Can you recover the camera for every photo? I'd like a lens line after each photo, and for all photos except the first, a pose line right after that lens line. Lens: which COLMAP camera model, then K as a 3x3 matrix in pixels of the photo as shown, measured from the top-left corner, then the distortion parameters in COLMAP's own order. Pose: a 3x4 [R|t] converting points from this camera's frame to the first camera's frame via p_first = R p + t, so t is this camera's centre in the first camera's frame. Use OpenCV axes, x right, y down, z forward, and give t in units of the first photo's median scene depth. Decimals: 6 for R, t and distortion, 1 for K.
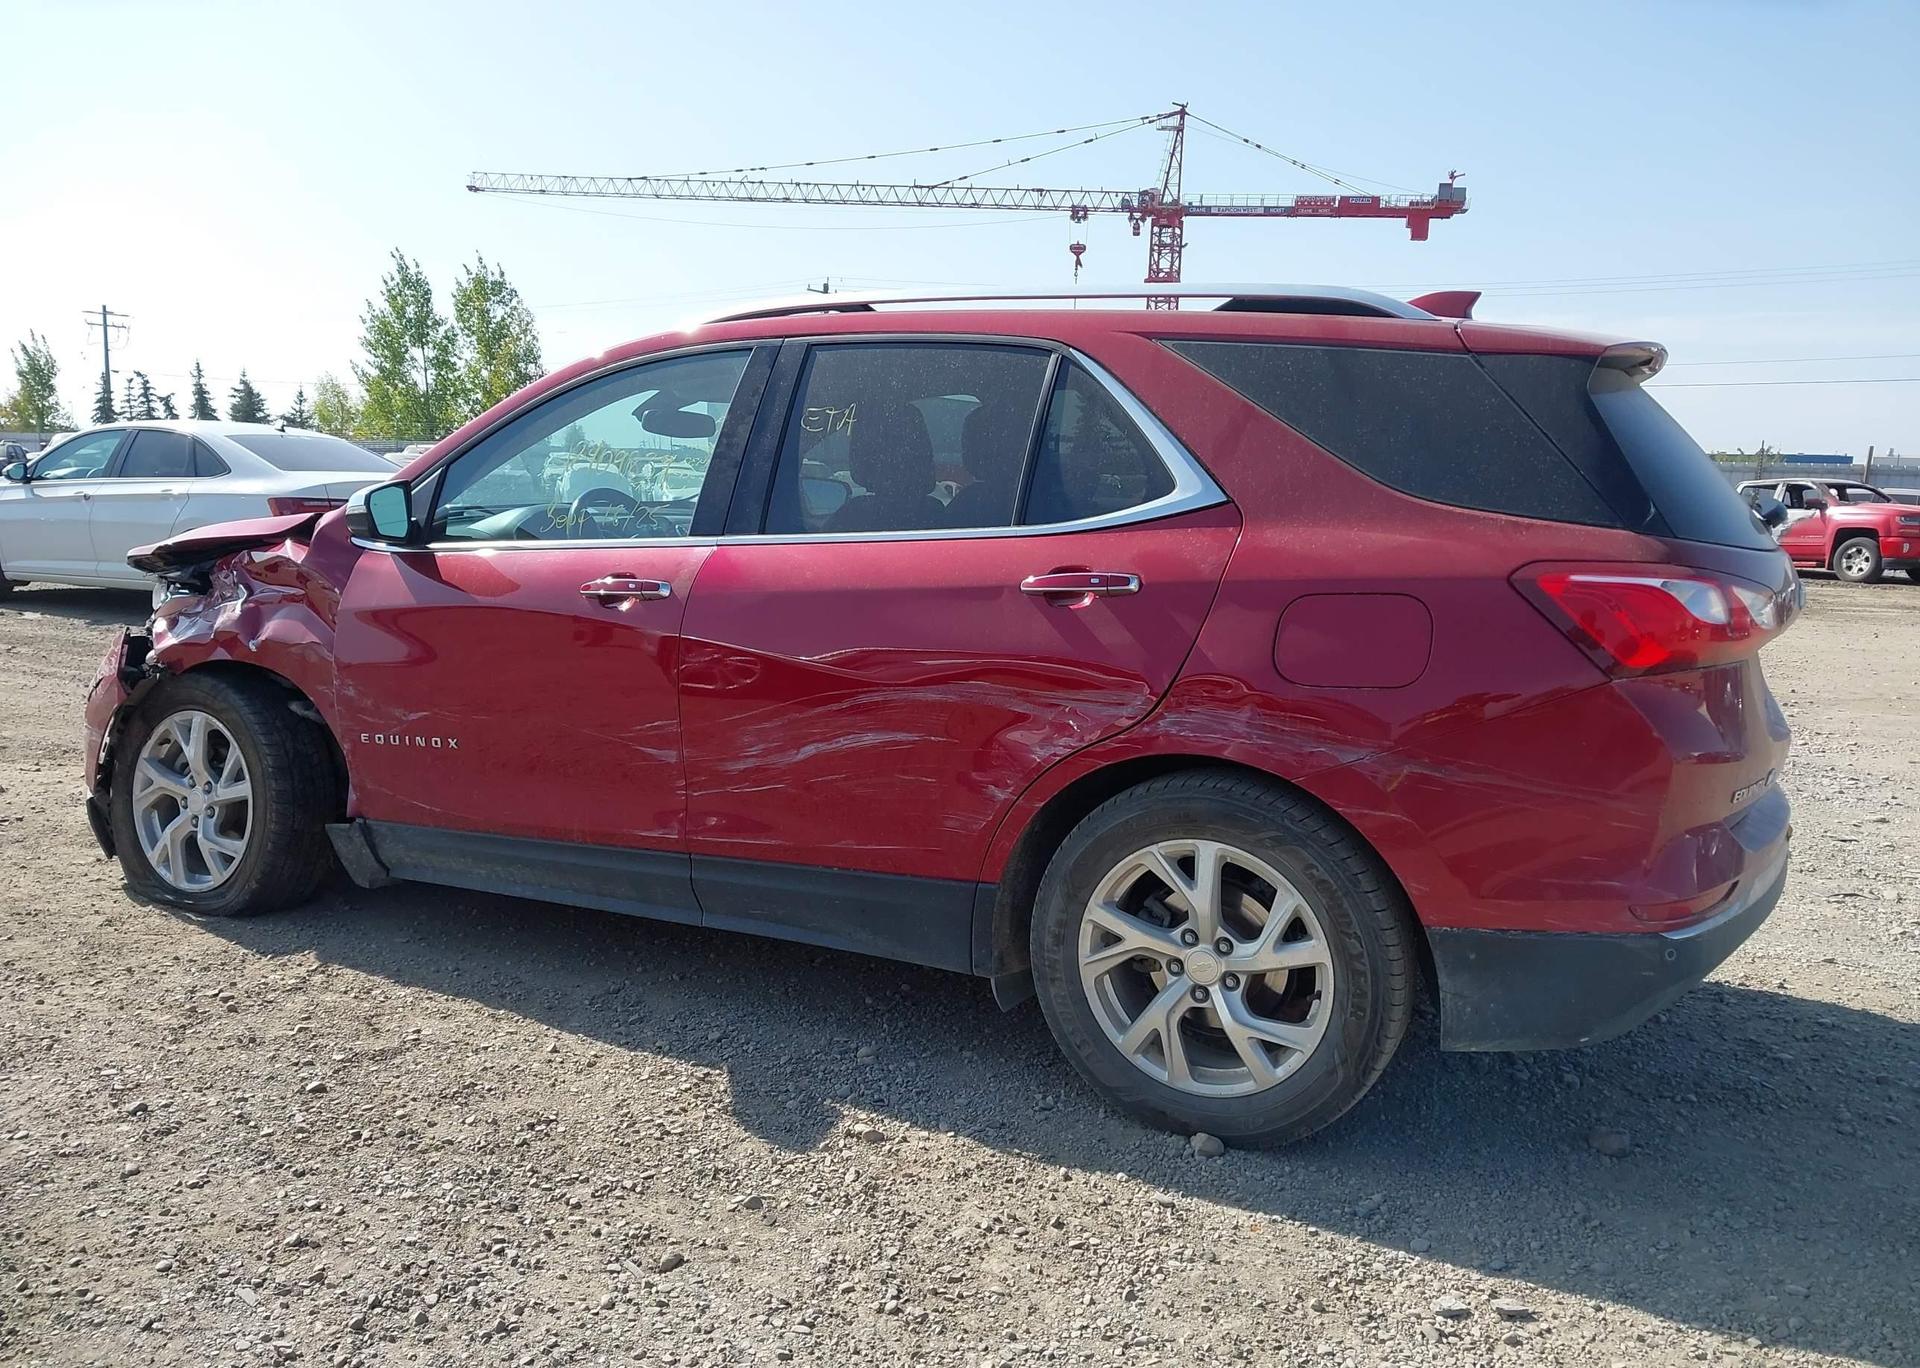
lens RADIAL K [[1634.4, 0, 800.6], [0, 1634.4, 687.6], [0, 0, 1]] dist [0.155671, -0.302689]
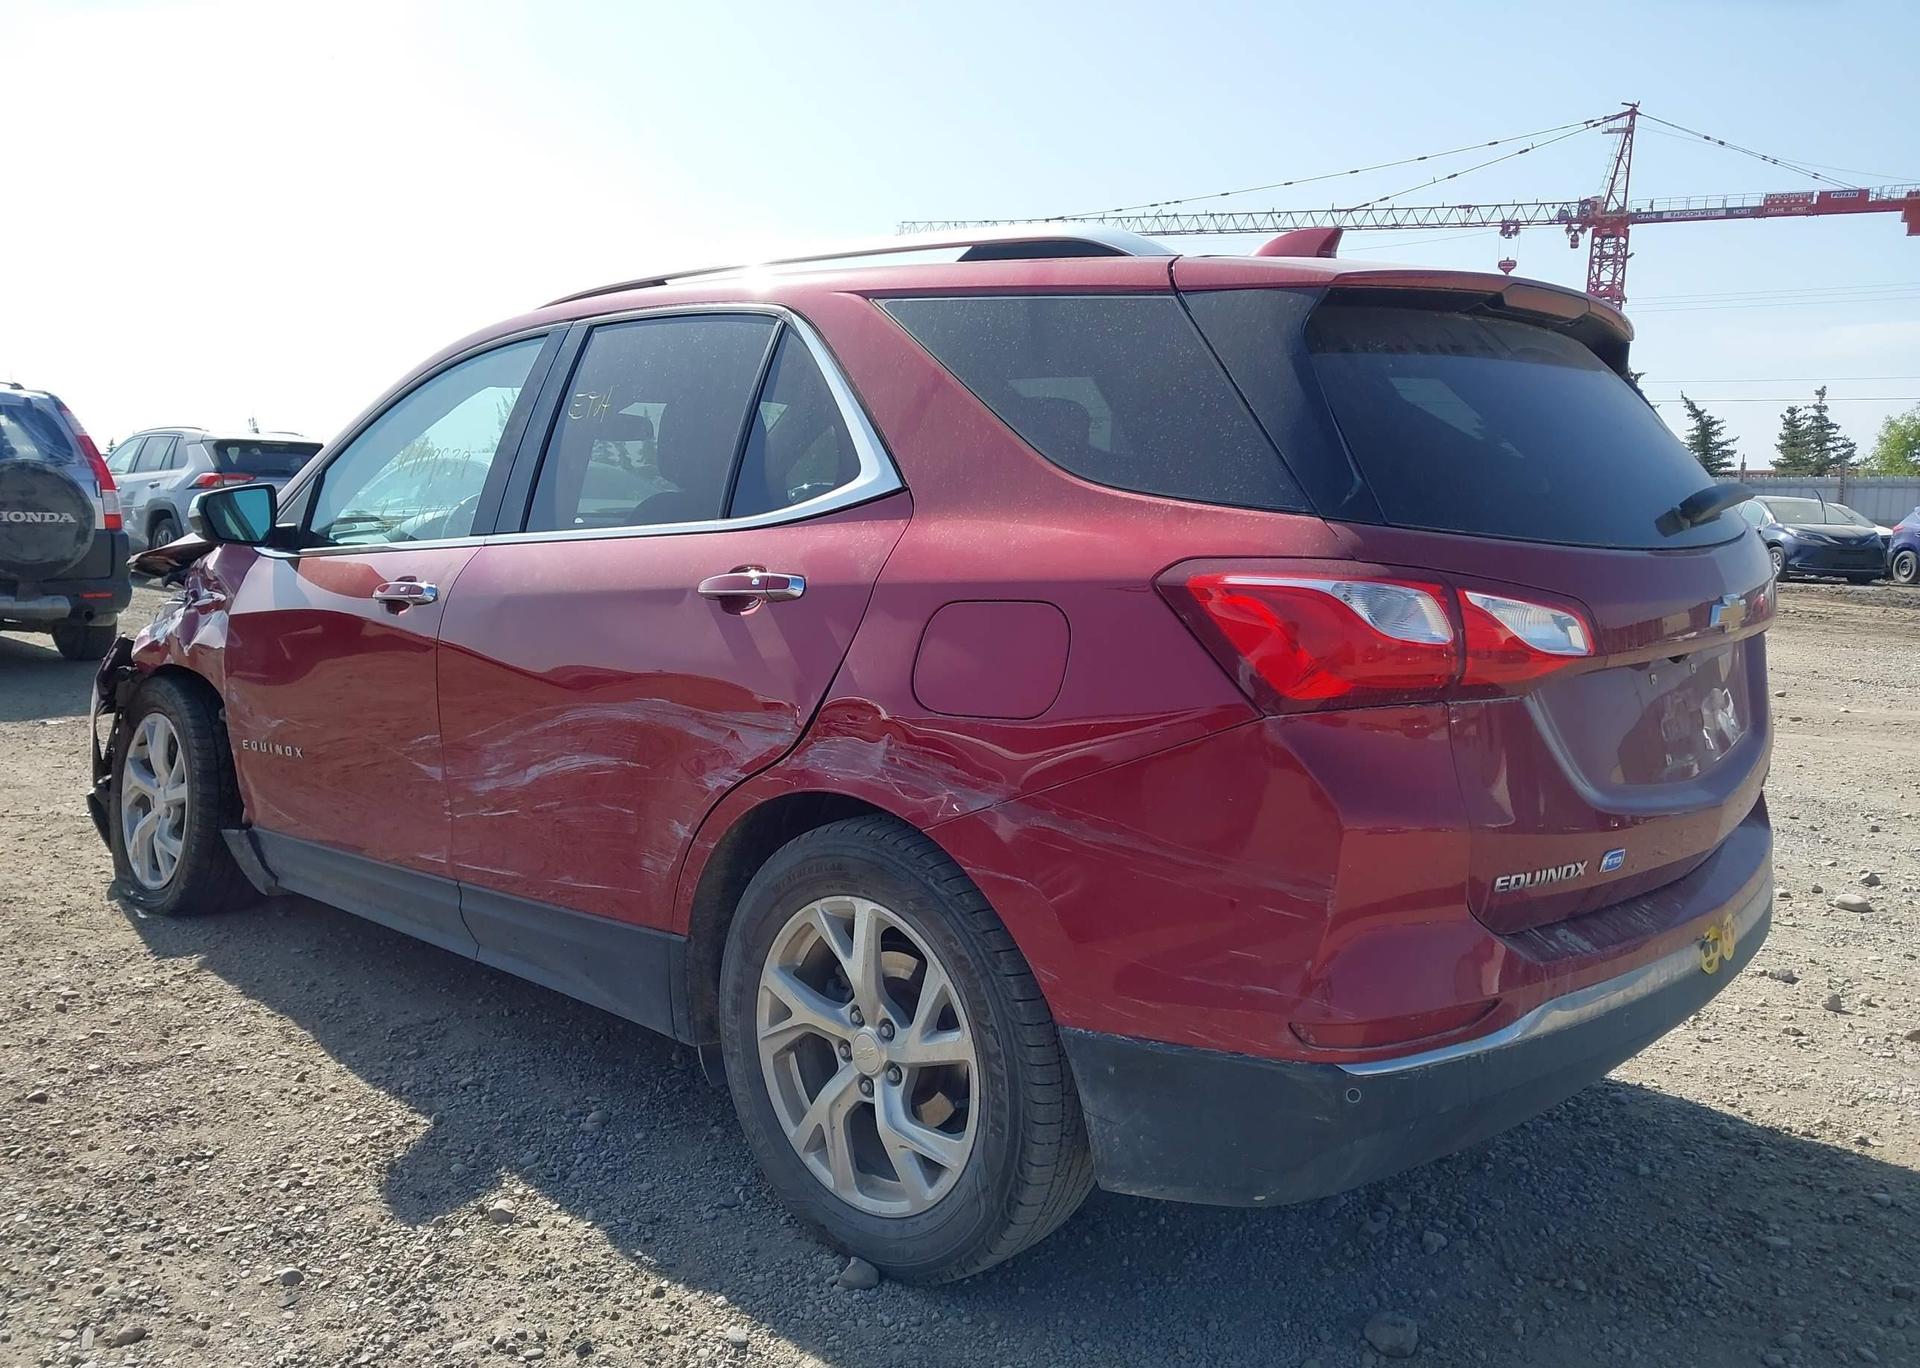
lens RADIAL K [[1590.2, 0, 775.9], [0, 1590.2, 676.6], [0, 0, 1]] dist [0.067540, -0.048379]
pose [[0.958331, 0.025554, -0.284516, 0.404030], [-0.033275, 0.999197, -0.022334, 0.000965], [0.283717, 0.030870, 0.958411, 0.211489]]
